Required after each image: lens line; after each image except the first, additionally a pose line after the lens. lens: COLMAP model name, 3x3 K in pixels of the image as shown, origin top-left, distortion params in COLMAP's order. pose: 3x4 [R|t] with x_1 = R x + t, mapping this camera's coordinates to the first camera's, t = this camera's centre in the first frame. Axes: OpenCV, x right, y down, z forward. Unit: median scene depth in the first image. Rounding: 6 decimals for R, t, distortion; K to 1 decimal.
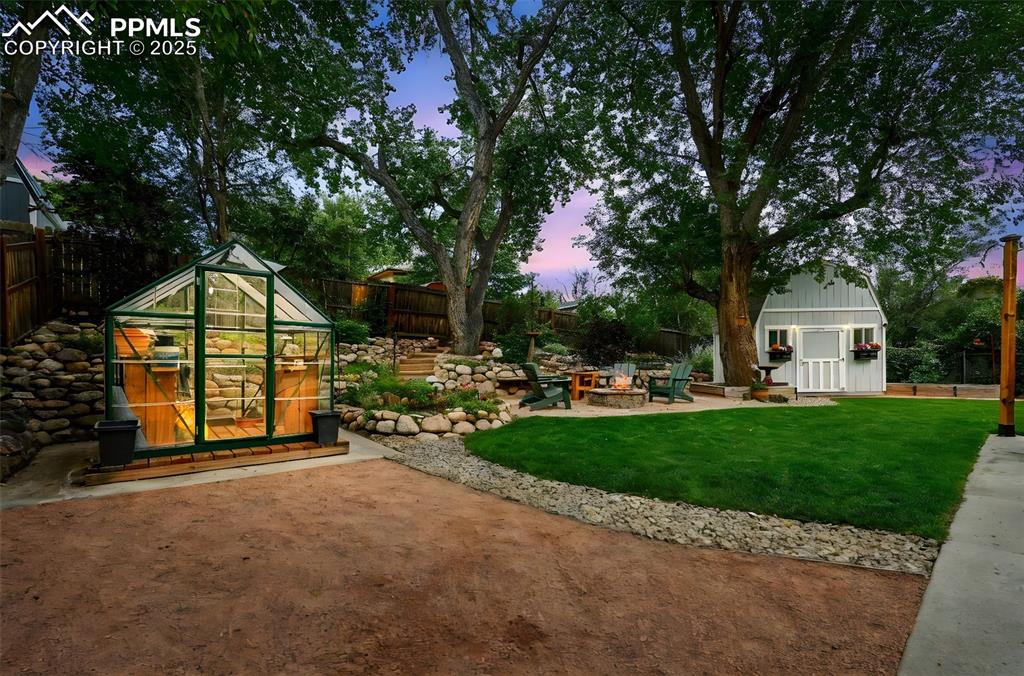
lens RADIAL K [[427.0, 0, 517.0], [0, 427.0, 368.1], [0, 0, 1]] dist [-0.000014, 0.000206]
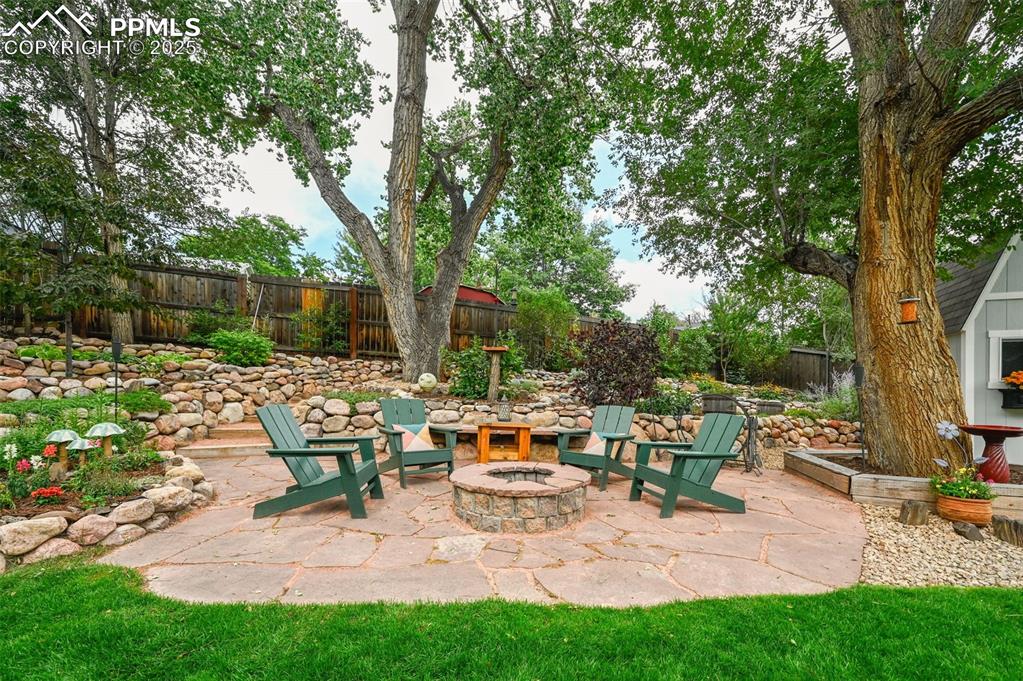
lens RADIAL K [[417.1, 0, 520.6], [0, 417.1, 395.7], [0, 0, 1]] dist [-0.001329, -0.000433]
pose [[0.946882, 0.027983, -0.320363, 0.258165], [-0.027773, 0.999601, 0.005226, -0.019172], [0.320381, 0.003949, 0.947281, 0.432775]]
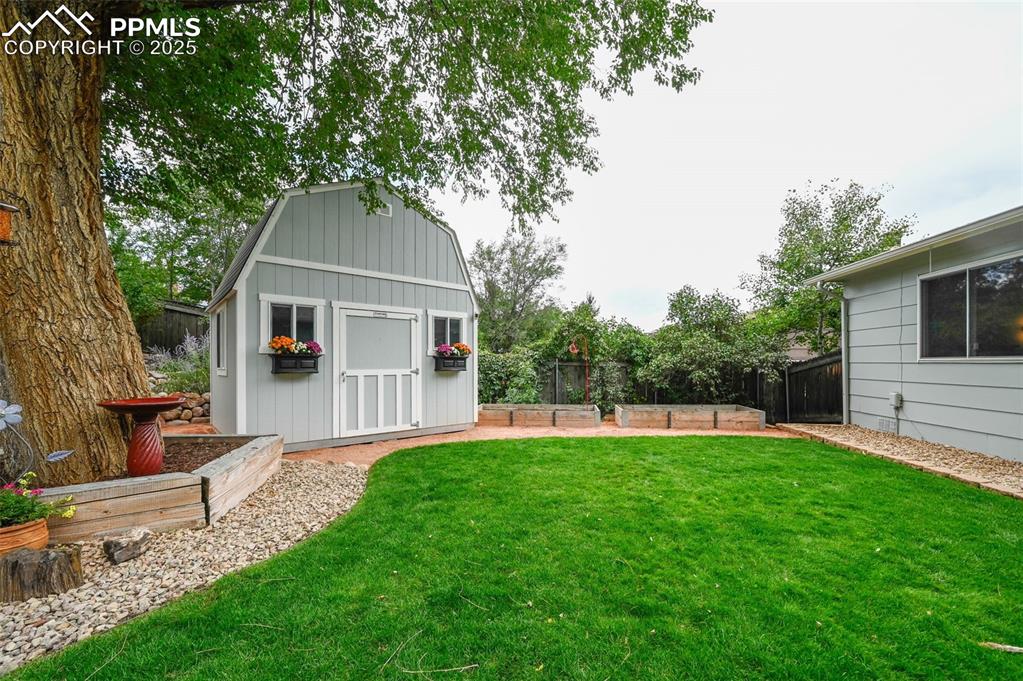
lens RADIAL K [[422.8, 0, 524.5], [0, 422.8, 361.6], [0, 0, 1]] dist [-0.001091, -0.000159]
pose [[0.709537, 0.017128, 0.704460, 0.480117], [-0.003885, 0.999784, -0.020395, -0.022165], [-0.704657, 0.011734, 0.709451, 0.517158]]
